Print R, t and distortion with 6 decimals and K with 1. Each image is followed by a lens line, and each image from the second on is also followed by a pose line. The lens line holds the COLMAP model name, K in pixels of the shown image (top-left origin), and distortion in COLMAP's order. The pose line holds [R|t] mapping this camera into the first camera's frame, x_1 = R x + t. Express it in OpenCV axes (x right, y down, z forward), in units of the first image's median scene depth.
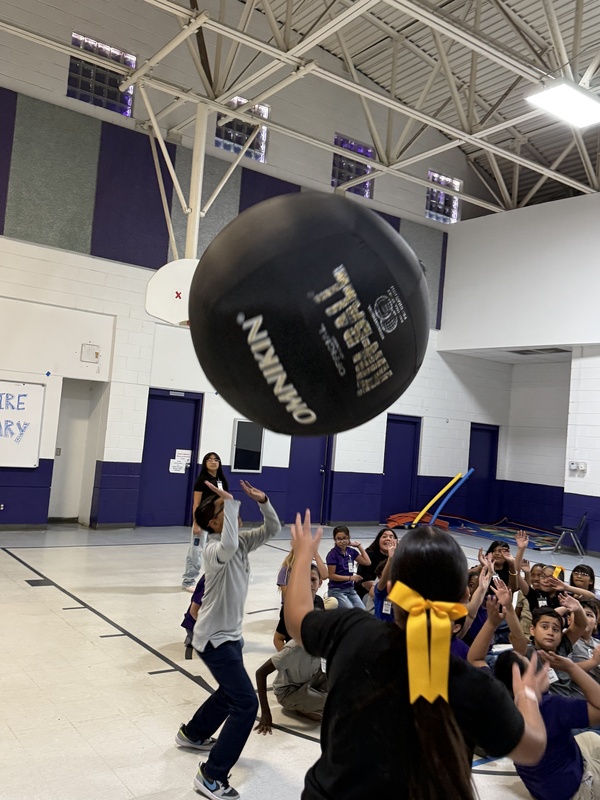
lens RADIAL K [[704.7, 0, 291.9], [0, 704.7, 399.9], [0, 0, 1]] dist [0.033622, -0.045299]
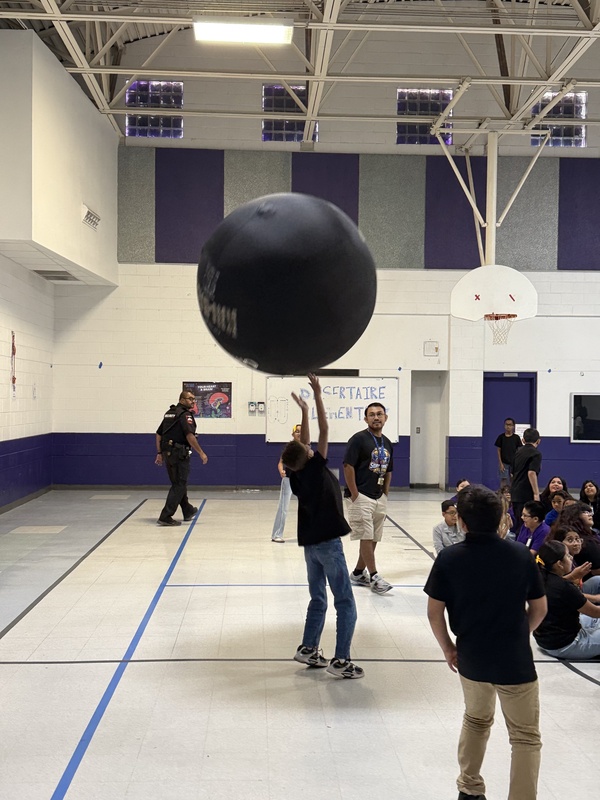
lens RADIAL K [[868.9, 0, 301.3], [0, 868.9, 398.8], [0, 0, 1]] dist [0.014109, 0.000000]
pose [[0.817479, -0.059274, -0.572900, 0.379918], [0.081678, 0.996568, 0.013439, -0.017912], [0.570137, -0.057780, 0.819515, -0.357298]]
